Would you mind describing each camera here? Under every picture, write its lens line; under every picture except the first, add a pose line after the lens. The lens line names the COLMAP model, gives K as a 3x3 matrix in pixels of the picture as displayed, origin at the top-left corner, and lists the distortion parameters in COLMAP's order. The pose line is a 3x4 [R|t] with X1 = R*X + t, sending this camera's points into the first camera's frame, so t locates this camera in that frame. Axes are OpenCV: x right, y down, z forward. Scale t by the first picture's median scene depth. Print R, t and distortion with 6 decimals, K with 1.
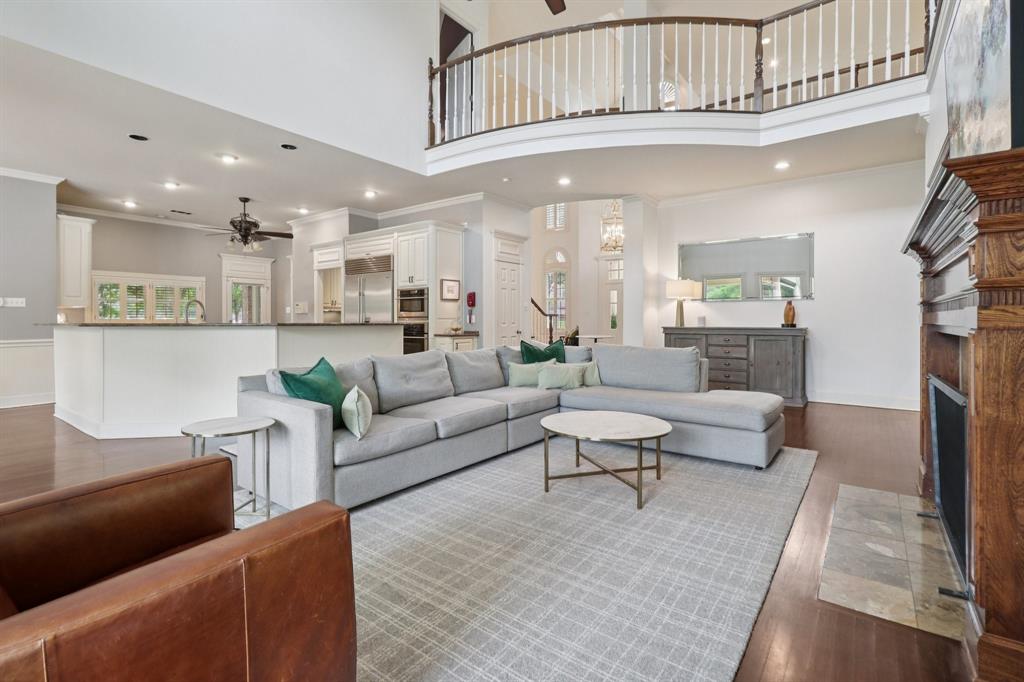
lens RADIAL K [[476.9, 0, 511.5], [0, 476.9, 323.0], [0, 0, 1]] dist [0.003746, 0.000533]
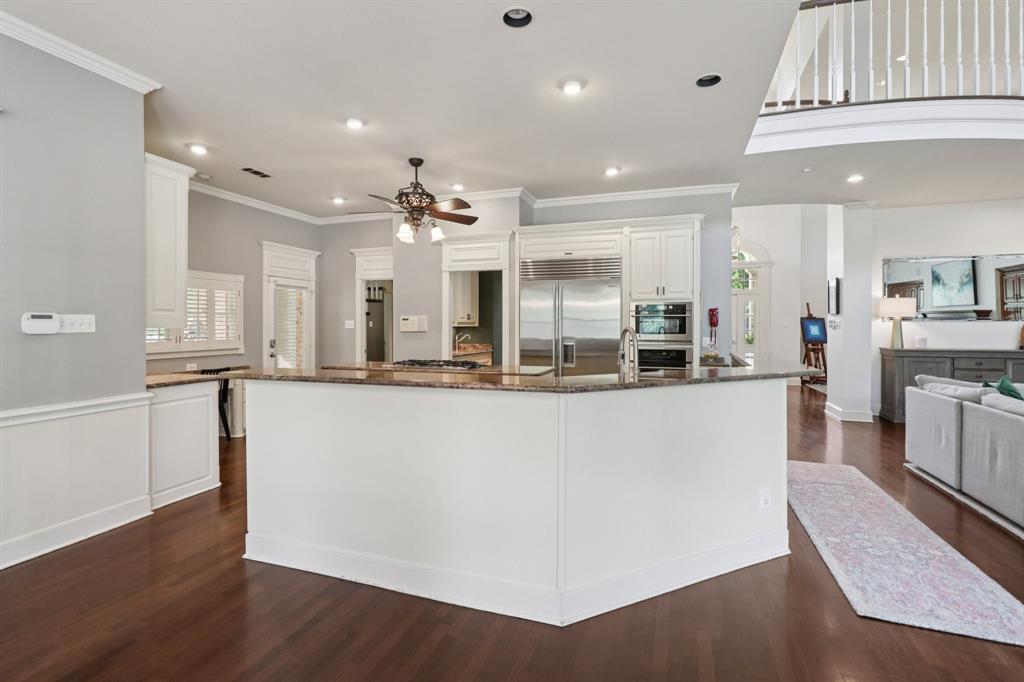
lens RADIAL K [[480.6, 0, 511.2], [0, 480.6, 327.1], [0, 0, 1]] dist [0.007479, 0.000625]
pose [[0.954007, -0.000050, 0.299786, -0.647559], [0.000090, 1.000000, -0.000119, -0.033357], [-0.299786, 0.000141, 0.954006, 0.340474]]
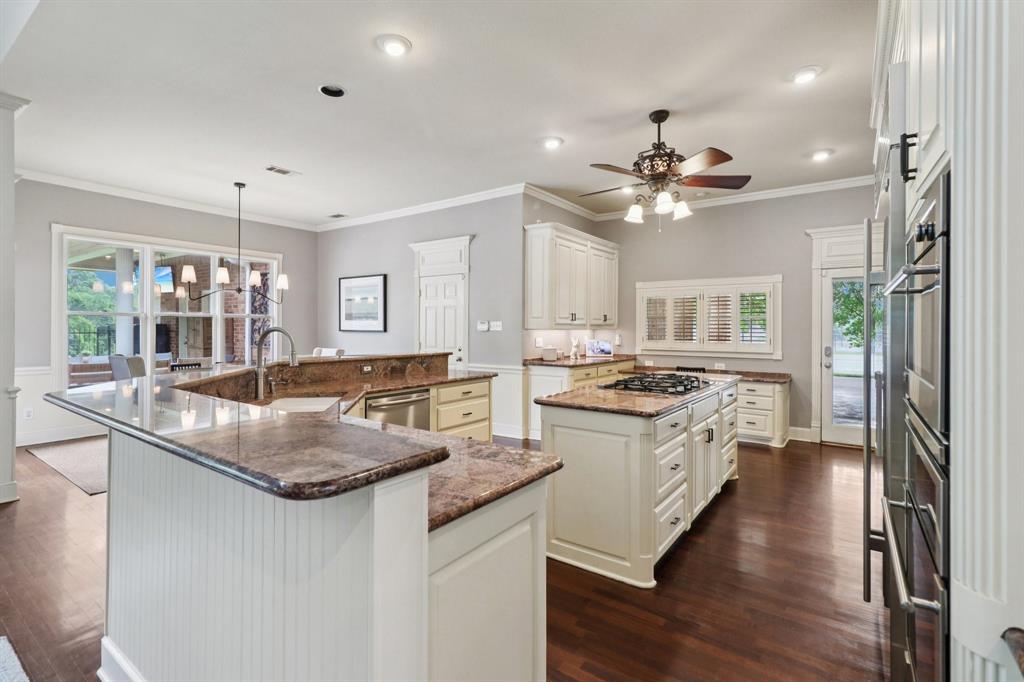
lens RADIAL K [[475.1, 0, 511.0], [0, 475.1, 322.9], [0, 0, 1]] dist [-0.008267, -0.001199]
pose [[0.024368, -0.007342, -0.999676, -0.066565], [-0.009152, 0.999929, -0.007567, -0.035946], [0.999661, 0.009334, 0.024299, 0.852791]]
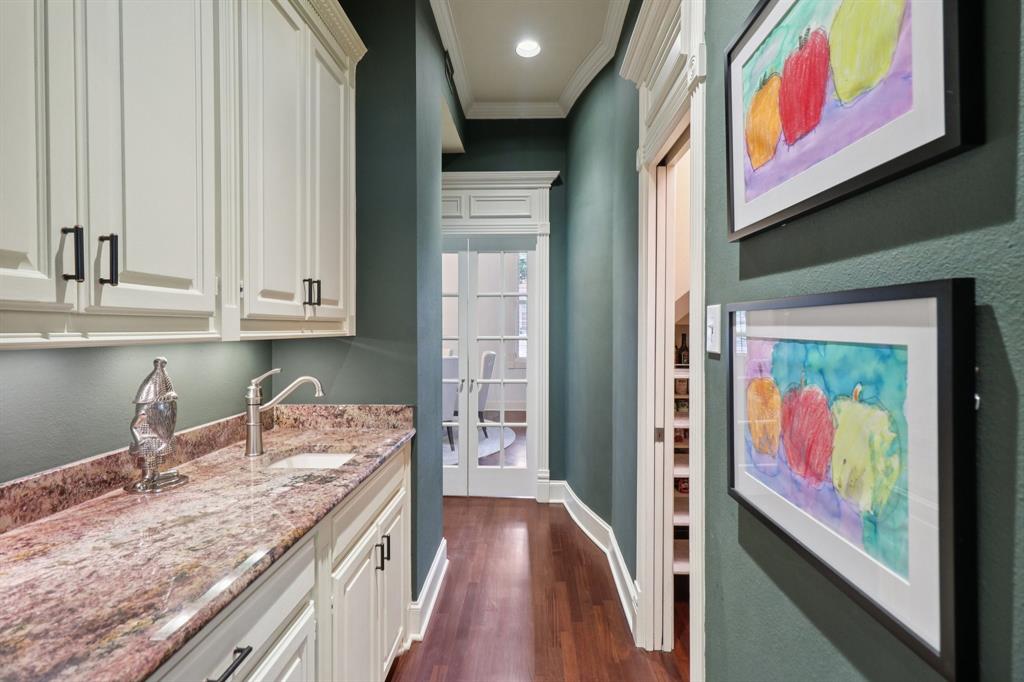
lens RADIAL K [[478.2, 0, 513.6], [0, 478.2, 333.7], [0, 0, 1]] dist [-0.001771, -0.000221]
pose [[0.820088, -0.007054, 0.572194, -0.467441], [0.003358, 0.999966, 0.007514, -0.038409], [-0.572227, -0.004241, 0.820084, 1.155585]]
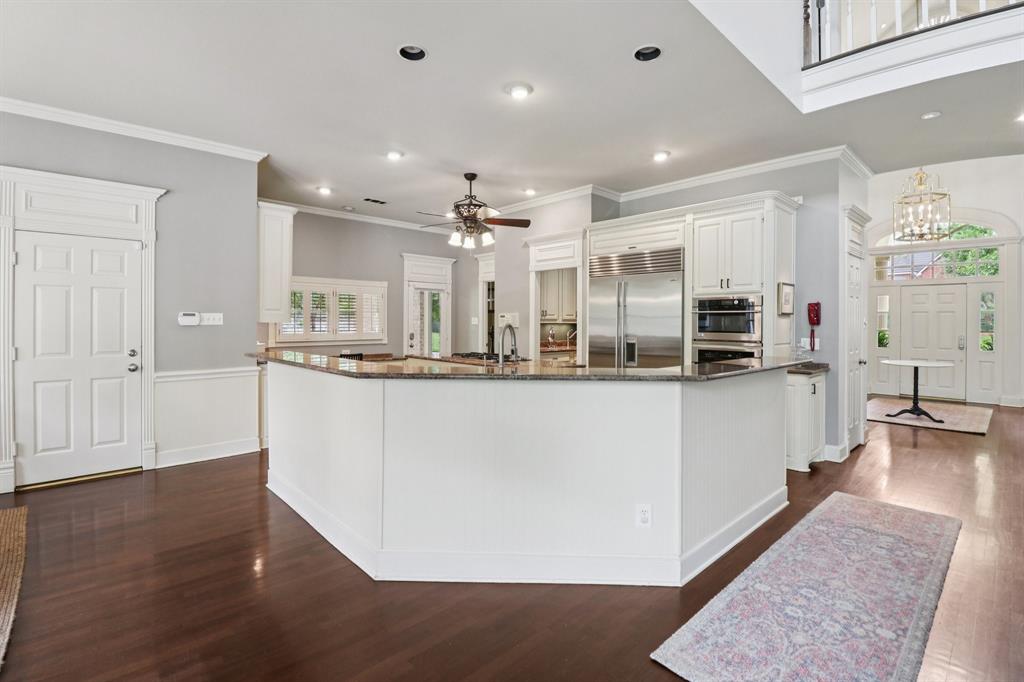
lens RADIAL K [[475.1, 0, 511.0], [0, 475.1, 322.9], [0, 0, 1]] dist [-0.008267, -0.001199]
pose [[0.984638, 0.006949, -0.174468, -0.377677], [-0.007332, 0.999972, -0.001547, -0.033184], [0.174453, 0.002803, 0.984662, 0.298326]]
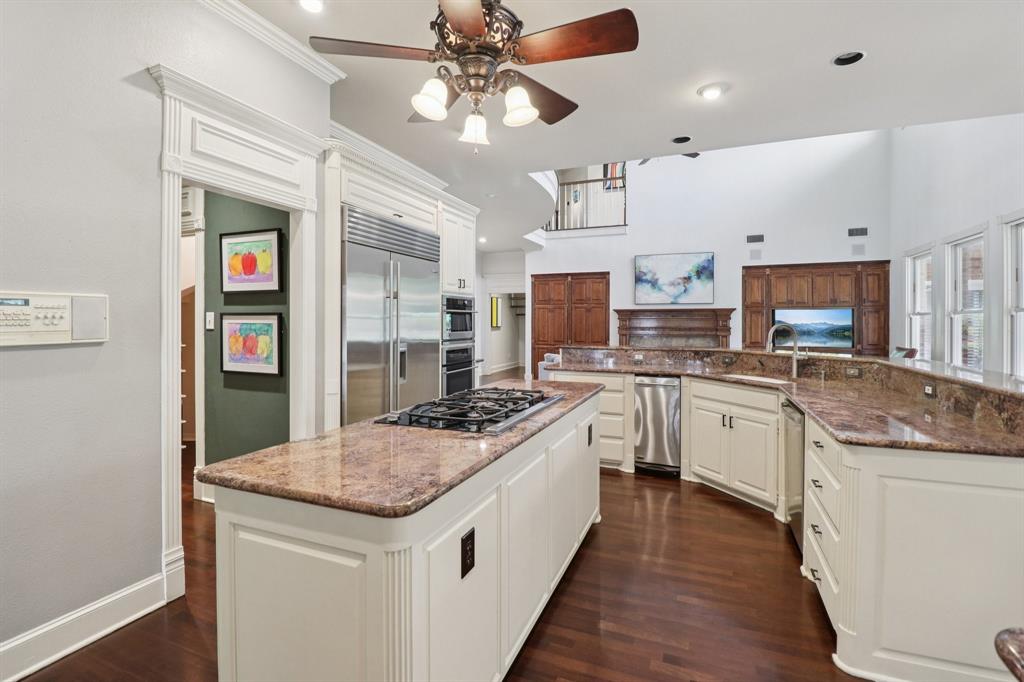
lens RADIAL K [[475.1, 0, 511.0], [0, 475.1, 322.9], [0, 0, 1]] dist [-0.008267, -0.001199]
pose [[-0.255478, -0.000563, 0.966815, -0.859038], [0.004506, 0.999988, 0.001774, -0.035911], [-0.966804, 0.004810, -0.255473, 1.080001]]
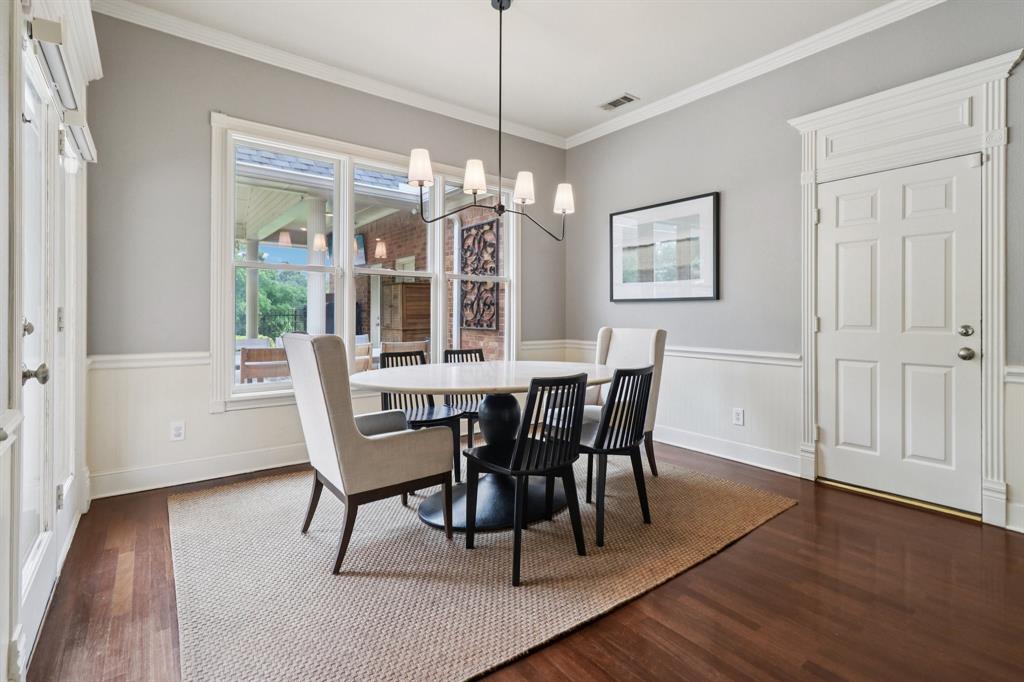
lens RADIAL K [[474.8, 0, 496.5], [0, 474.8, 311.5], [0, 0, 1]] dist [-0.003258, -0.000386]
pose [[-0.300725, -0.006559, -0.953688, -0.470070], [-0.007303, 0.999963, -0.004575, -0.004834], [0.953683, 0.005589, -0.300762, 0.545296]]
